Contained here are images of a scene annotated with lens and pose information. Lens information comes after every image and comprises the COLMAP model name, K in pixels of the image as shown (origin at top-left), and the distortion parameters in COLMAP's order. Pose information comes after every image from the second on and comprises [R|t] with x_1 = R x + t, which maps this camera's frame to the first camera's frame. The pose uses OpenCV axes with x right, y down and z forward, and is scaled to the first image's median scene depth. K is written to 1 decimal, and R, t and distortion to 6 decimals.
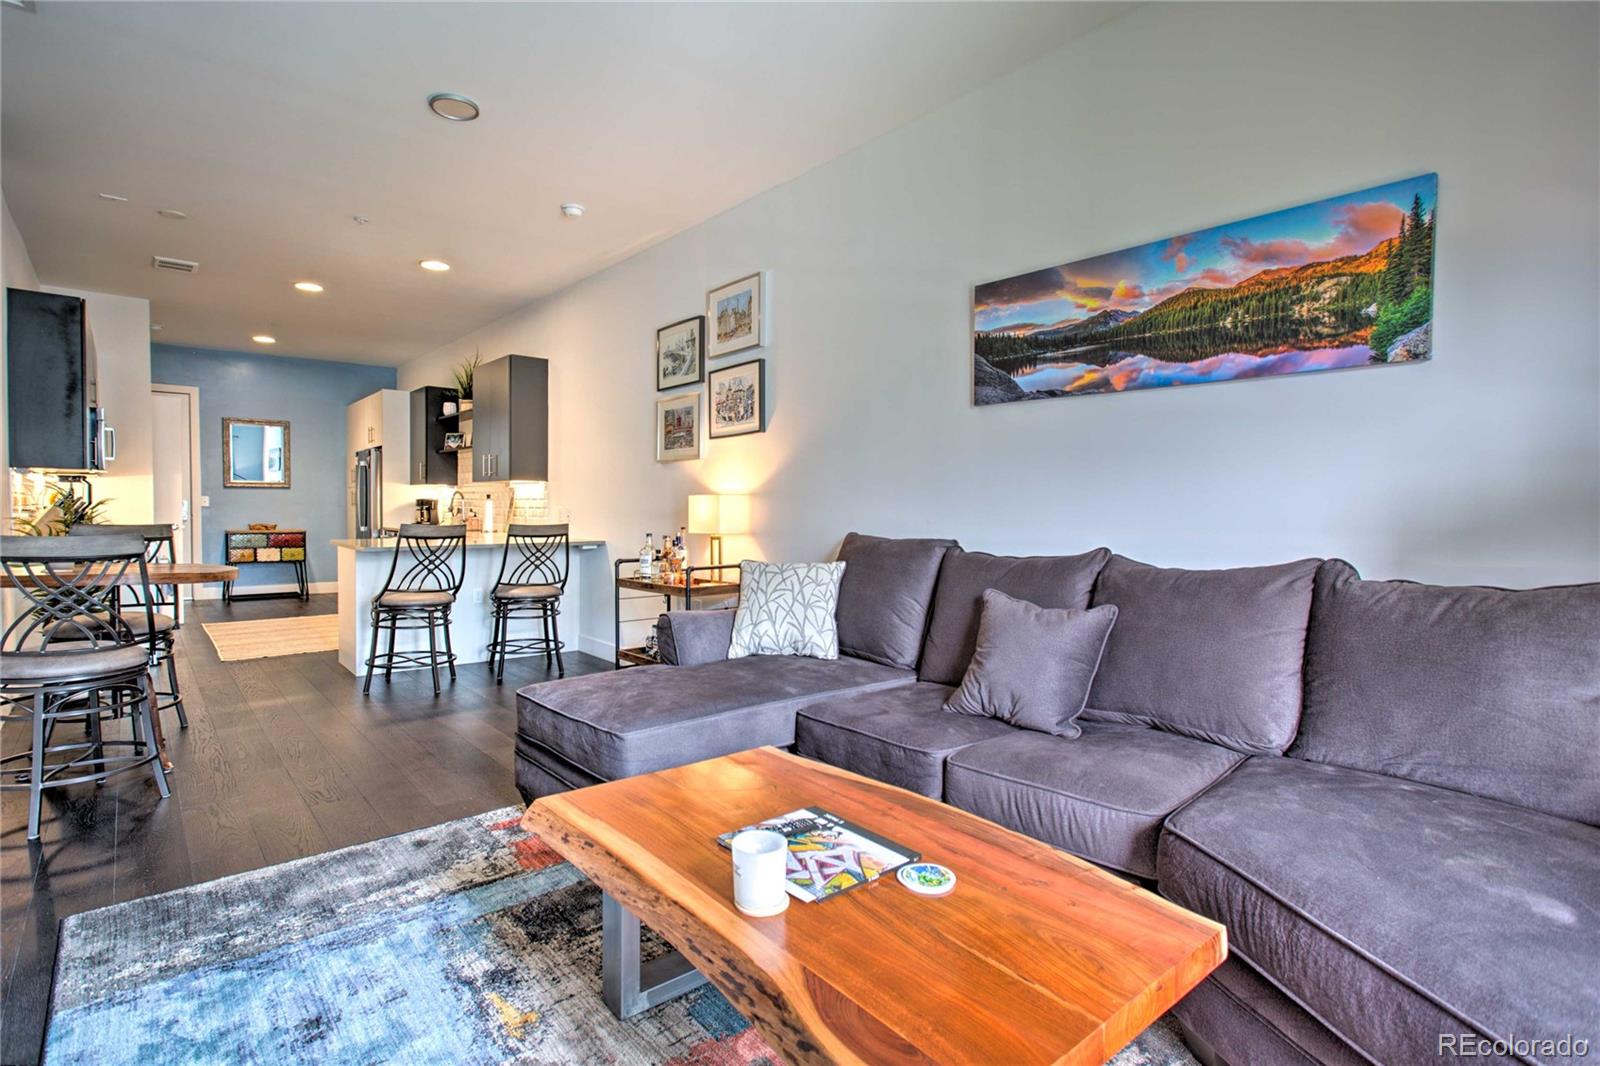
lens RADIAL K [[765.4, 0, 785.6], [0, 765.4, 528.8], [0, 0, 1]] dist [-0.014440, 0.002932]
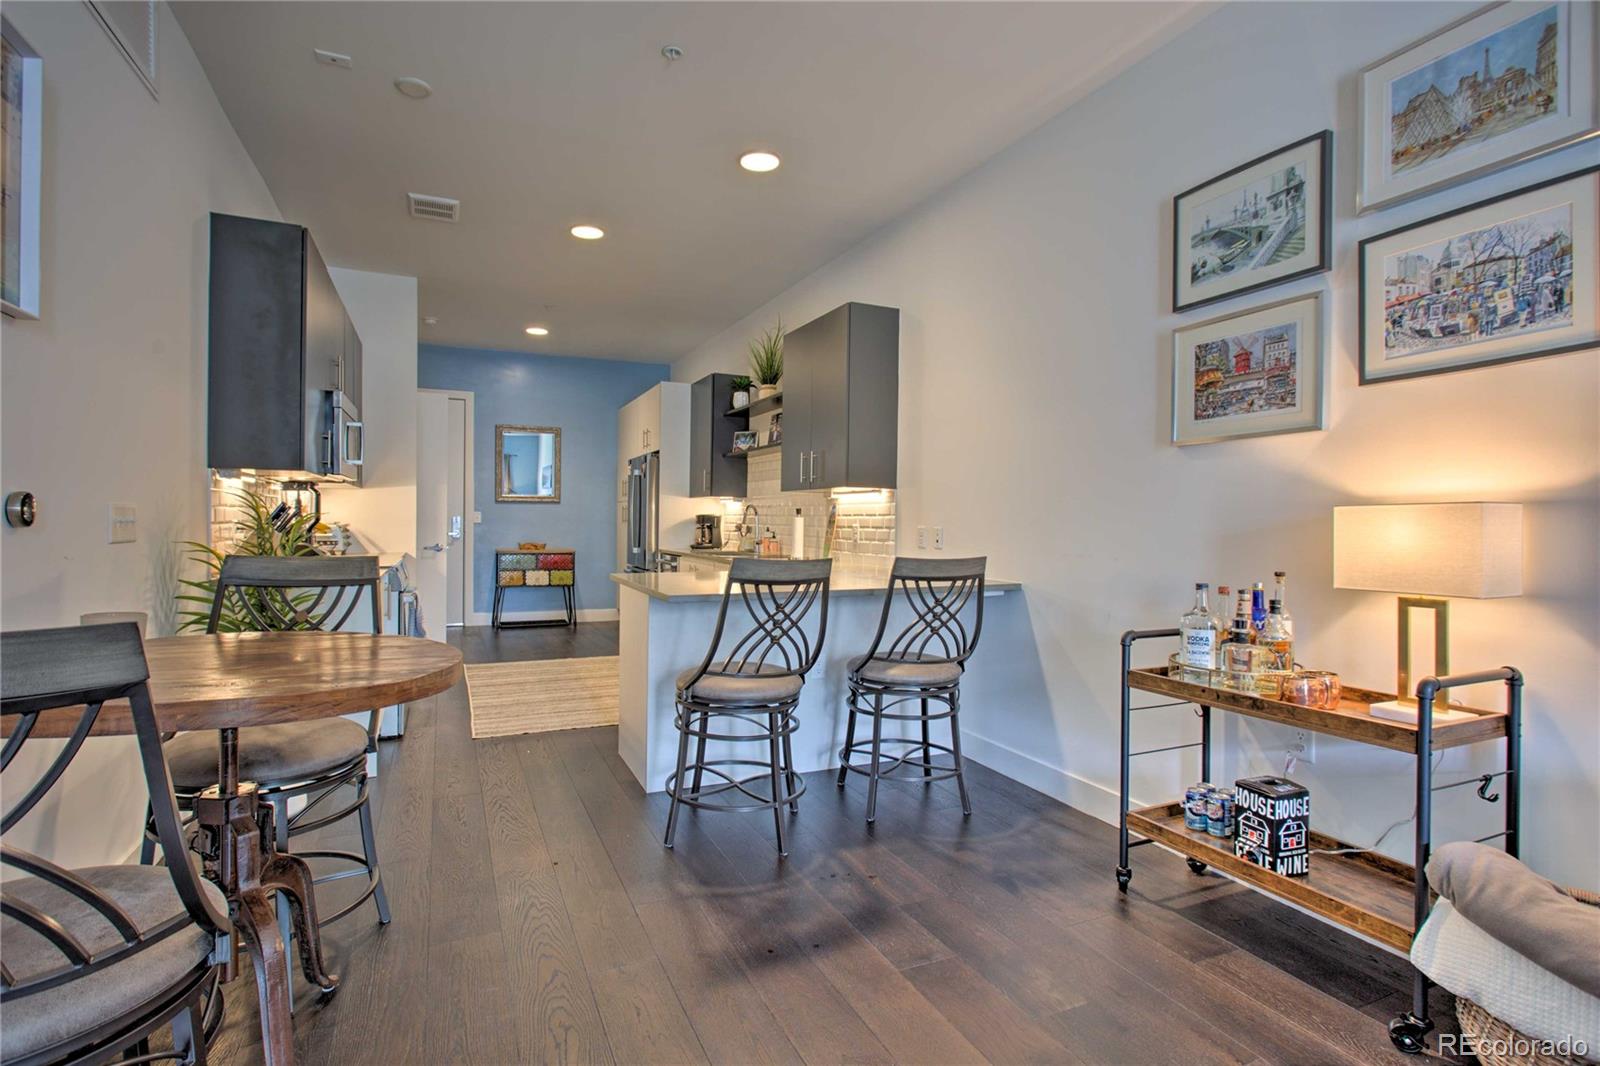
lens RADIAL K [[765.4, 0, 788.4], [0, 765.4, 524.1], [0, 0, 1]] dist [-0.014440, 0.002932]
pose [[0.959286, 0.003951, -0.282409, -0.245111], [-0.011906, 0.999579, -0.026460, -0.013393], [0.282185, 0.028745, 0.958929, 0.375869]]
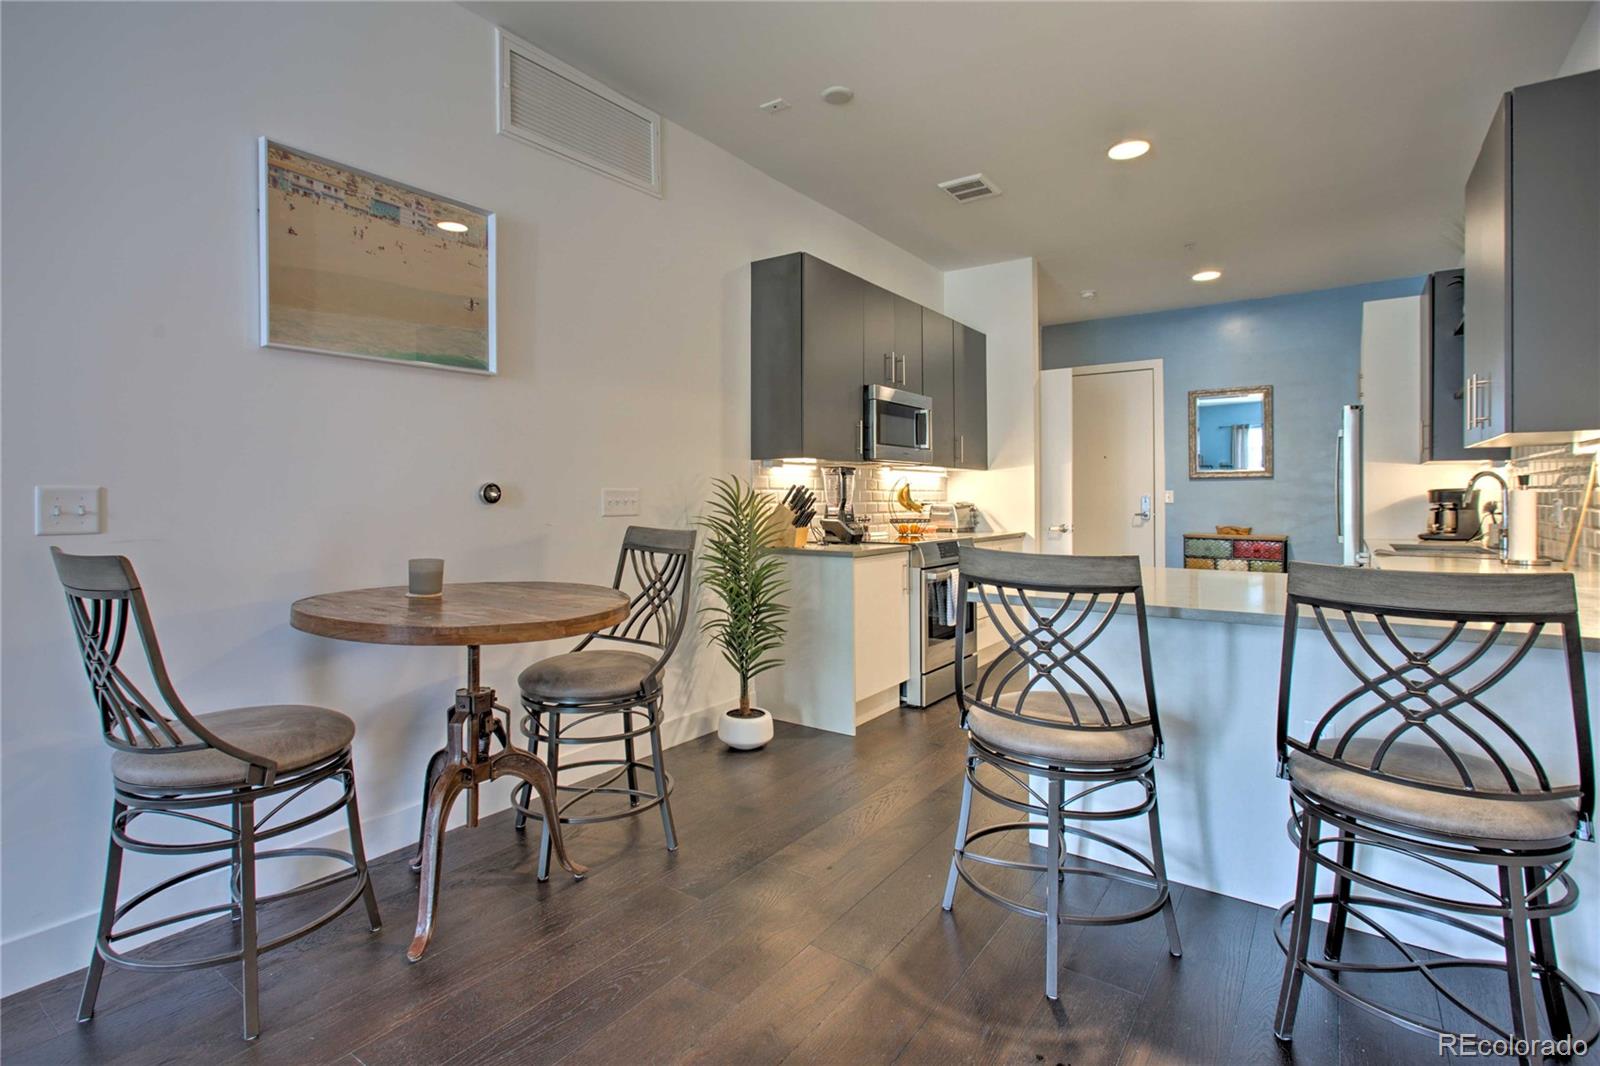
lens RADIAL K [[765.4, 0, 781.4], [0, 765.4, 496.7], [0, 0, 1]] dist [-0.014440, 0.002932]
pose [[0.234120, -0.008331, -0.972172, -0.100130], [-0.028182, 0.999485, -0.015351, -0.019027], [0.971799, 0.030991, 0.233764, 0.647598]]
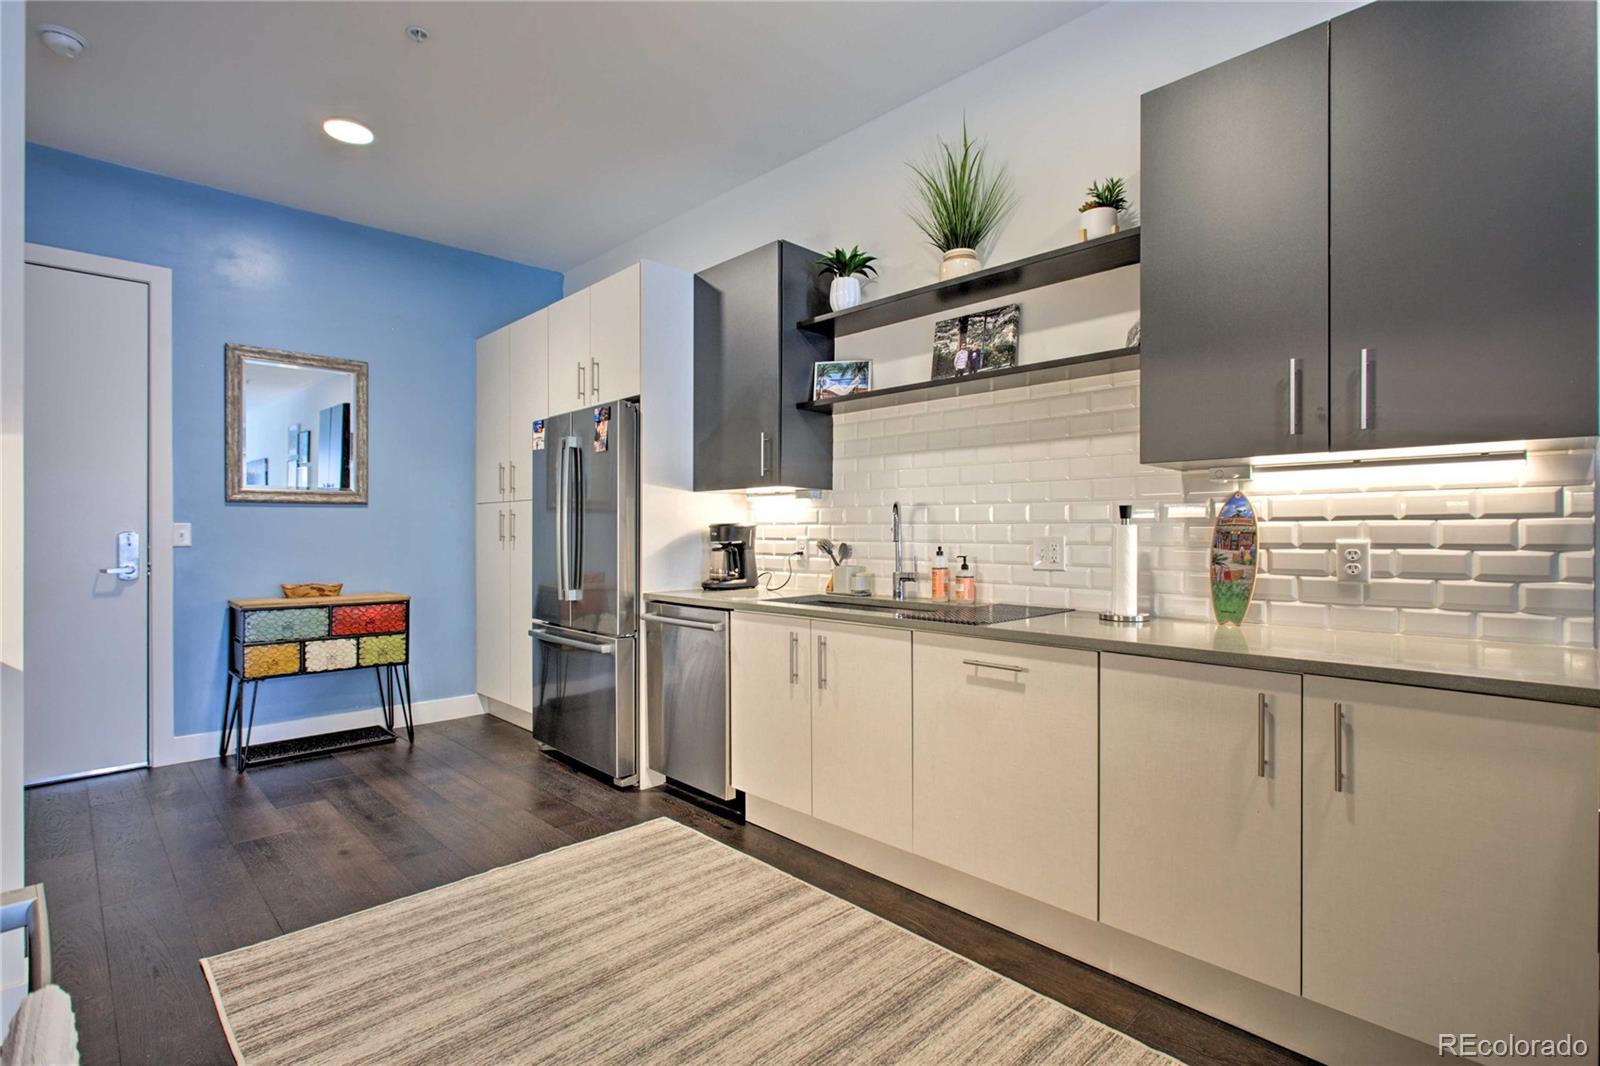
lens RADIAL K [[765.4, 0, 796.2], [0, 765.4, 529.4], [0, 0, 1]] dist [-0.014440, 0.002932]
pose [[0.998076, -0.009593, 0.061250, -0.711568], [0.011675, 0.999363, -0.033714, -0.032763], [-0.060888, 0.034364, 0.997553, 0.882937]]
